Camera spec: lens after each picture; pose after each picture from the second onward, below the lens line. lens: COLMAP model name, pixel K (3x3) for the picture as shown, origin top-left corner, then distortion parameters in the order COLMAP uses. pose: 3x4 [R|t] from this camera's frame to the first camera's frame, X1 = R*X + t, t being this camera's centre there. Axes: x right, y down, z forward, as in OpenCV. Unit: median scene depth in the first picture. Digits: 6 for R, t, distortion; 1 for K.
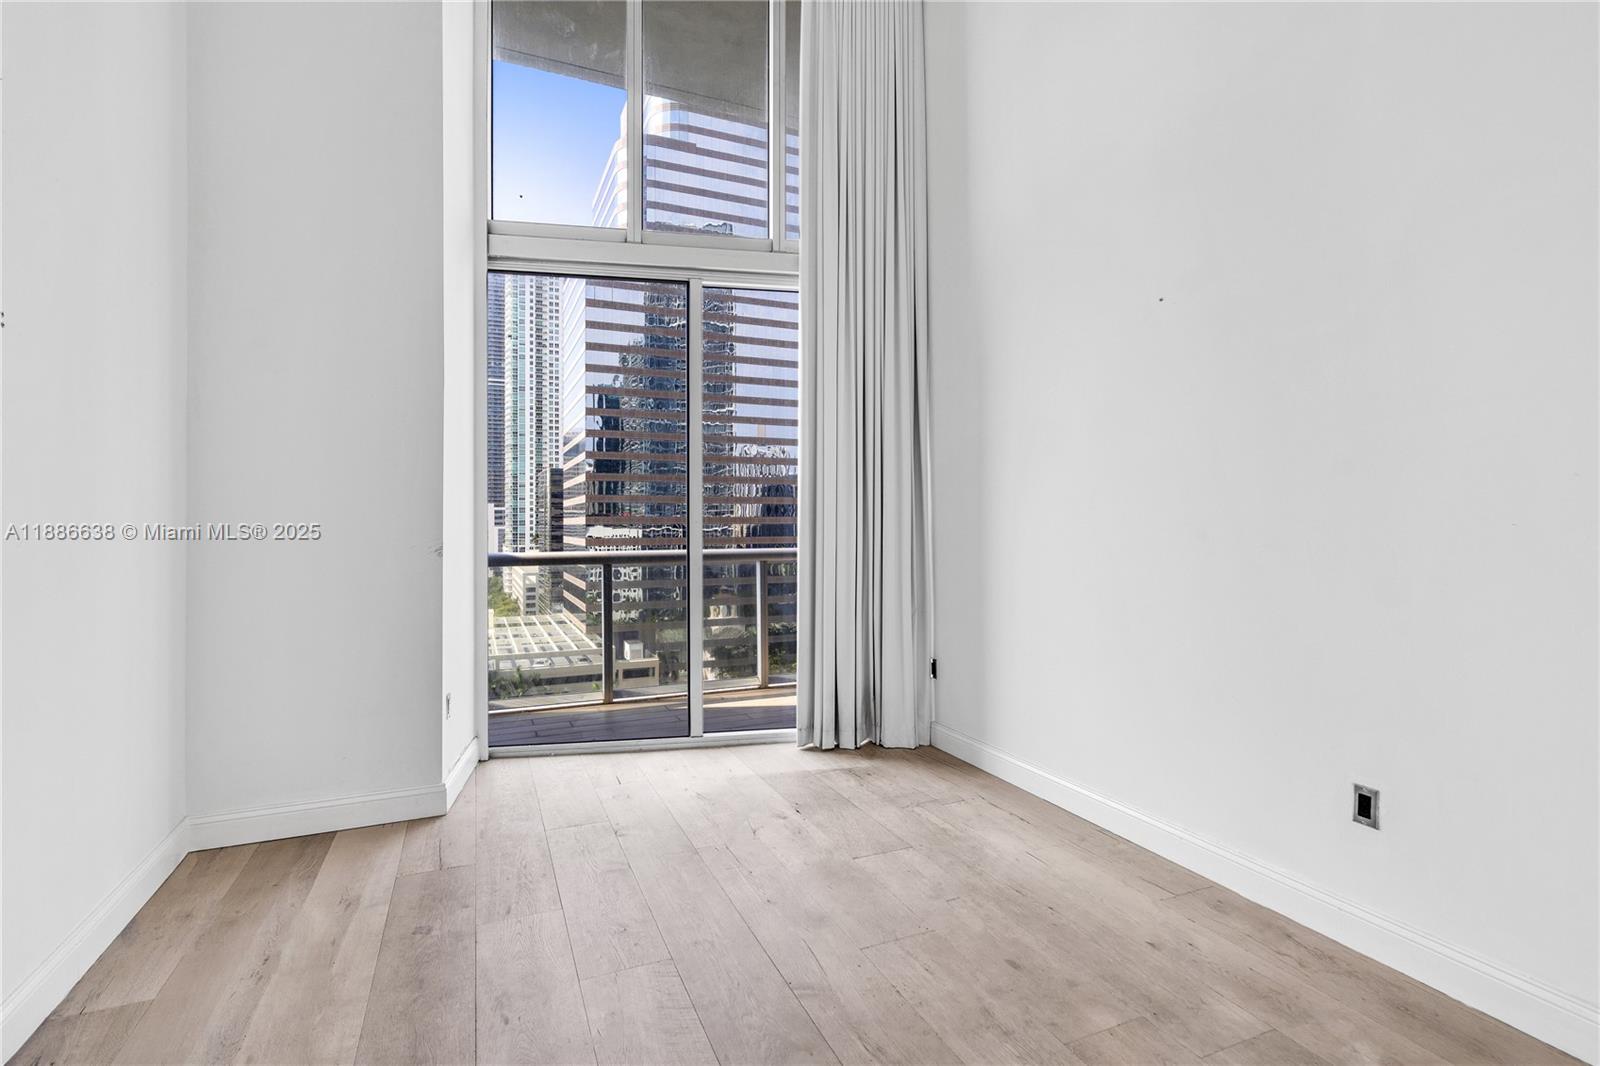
lens RADIAL K [[752.4, 0, 798.0], [0, 752.4, 518.0], [0, 0, 1]] dist [-0.000385, 0.000038]
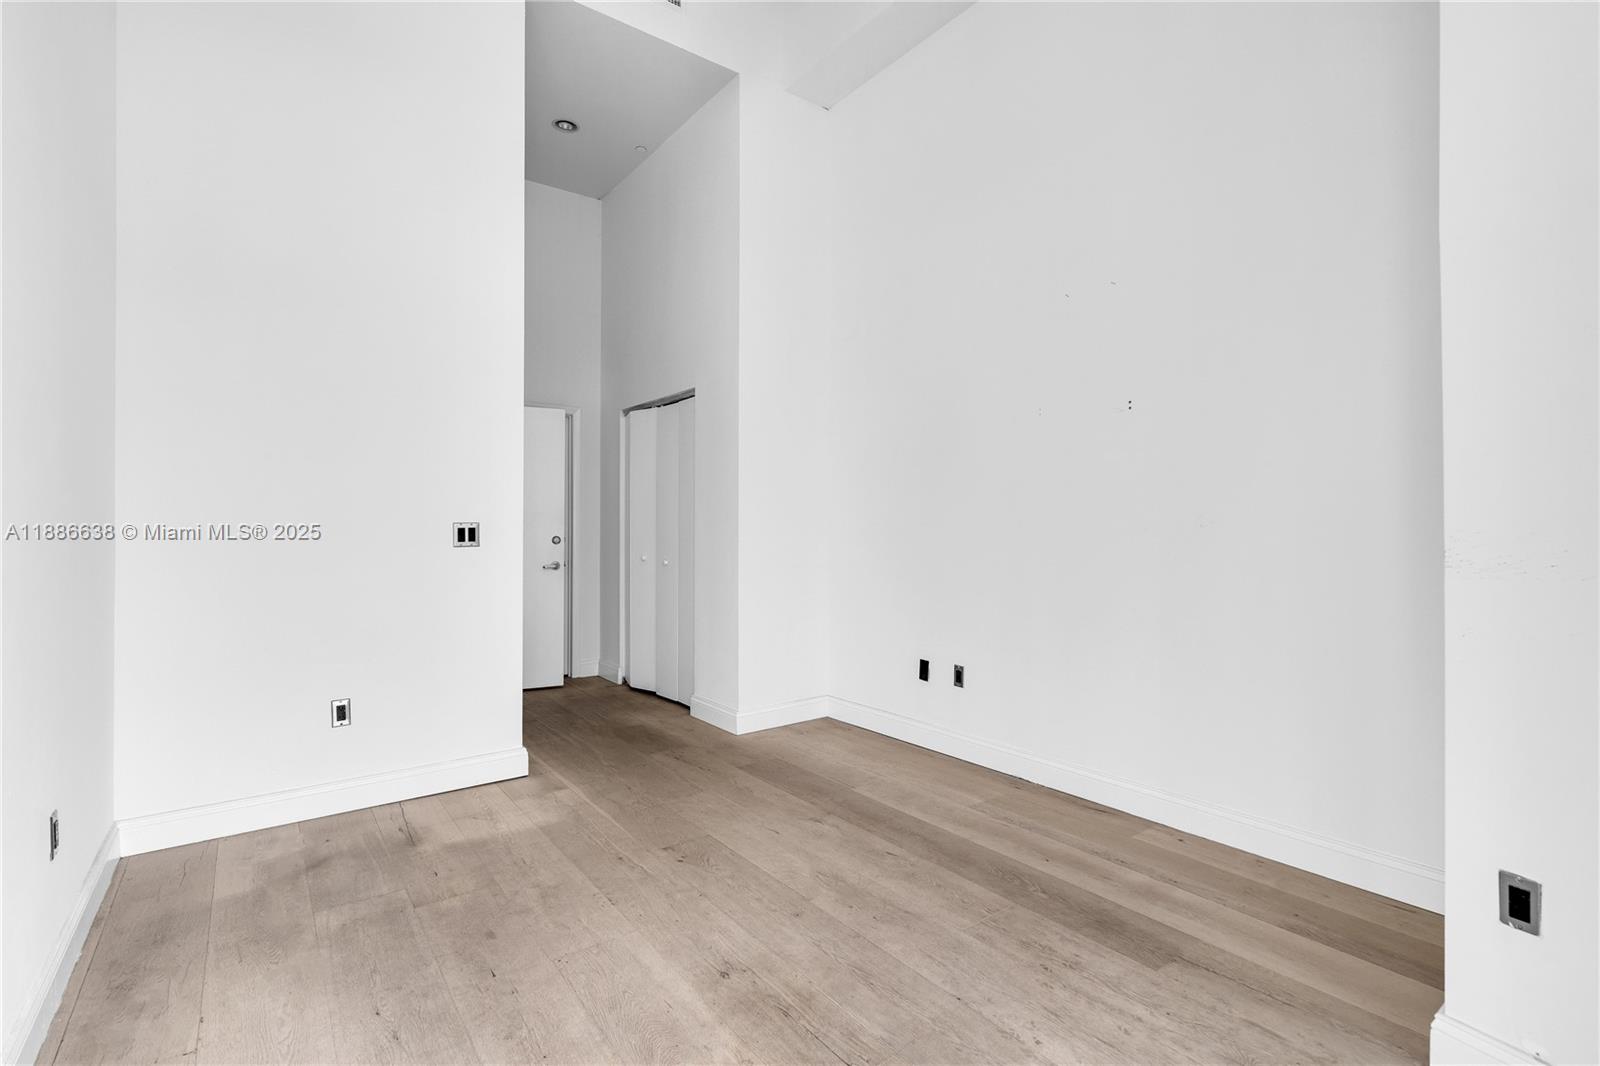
lens RADIAL K [[745.0, 0, 800.0], [0, 745.0, 533.0], [0, 0, 1]] dist [0.001592, -0.000120]
pose [[-0.974486, 0.005929, -0.224372, 0.064038], [0.006392, 0.999979, -0.001340, 0.024727], [0.224359, -0.002741, -0.974503, 1.427441]]
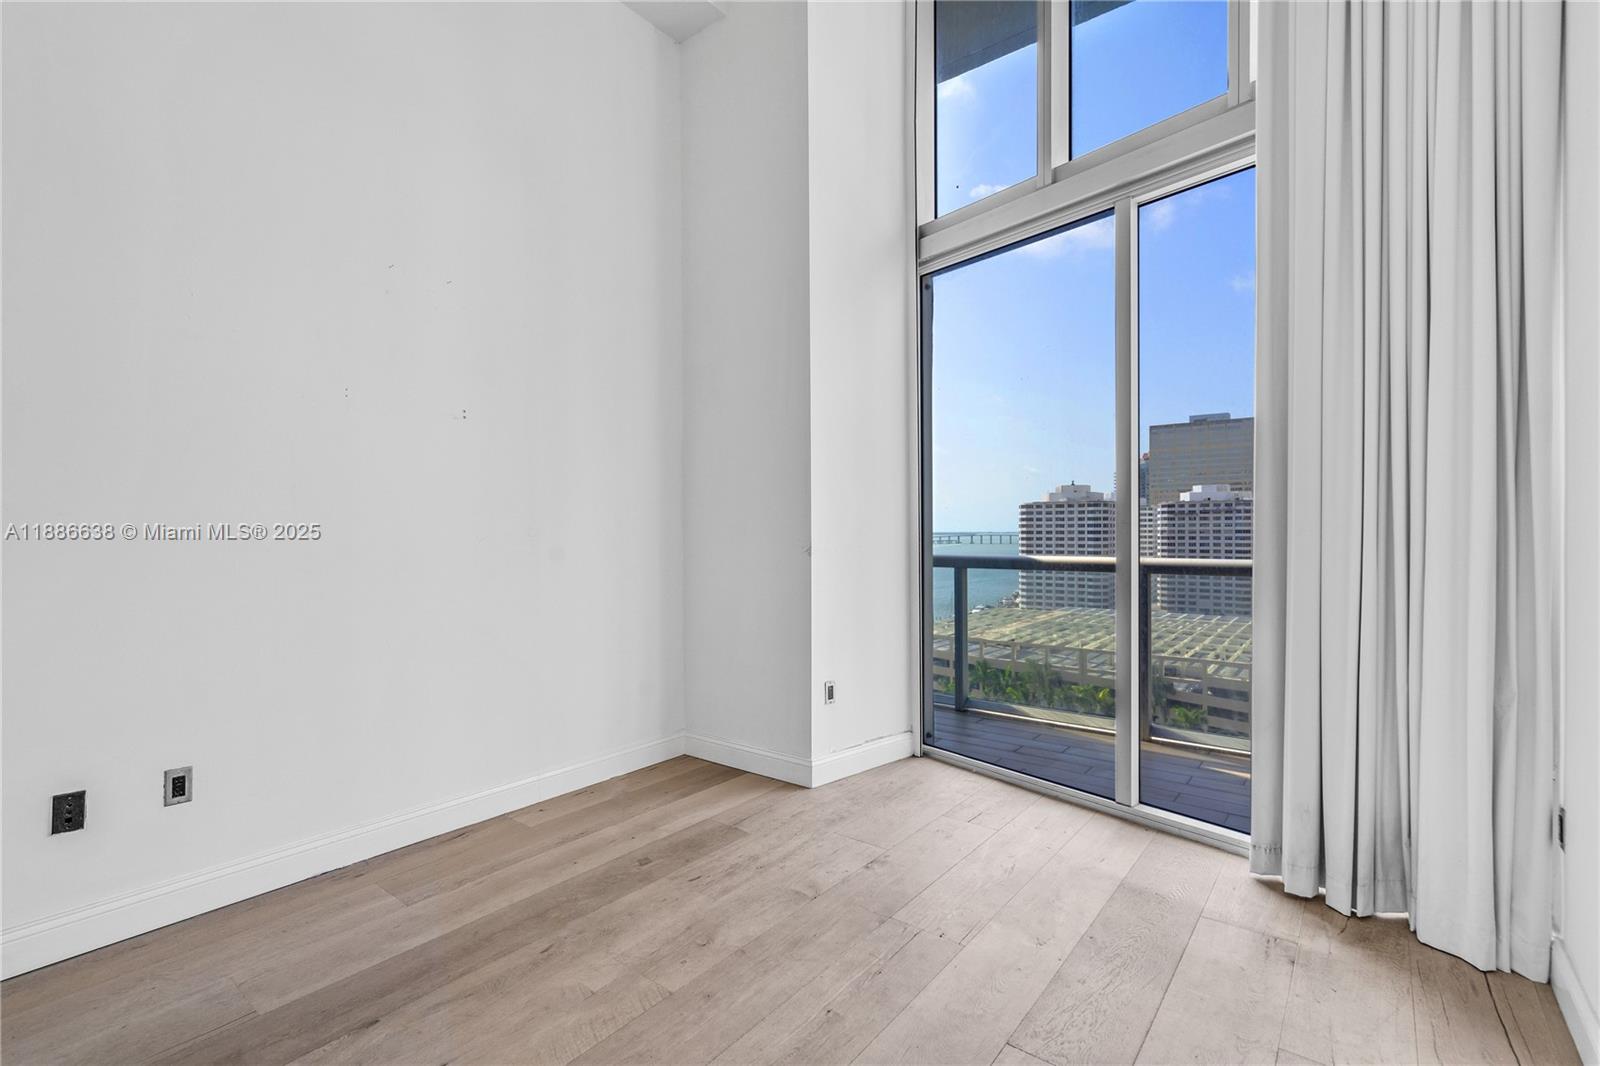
lens RADIAL K [[725.1, 0, 805.7], [0, 725.1, 539.0], [0, 0, 1]] dist [-0.000538, -0.000011]
pose [[0.473689, 0.010133, -0.880634, 0.474720], [0.013038, 0.999744, 0.018517, 0.006616], [0.880596, -0.020253, 0.473435, 0.501463]]
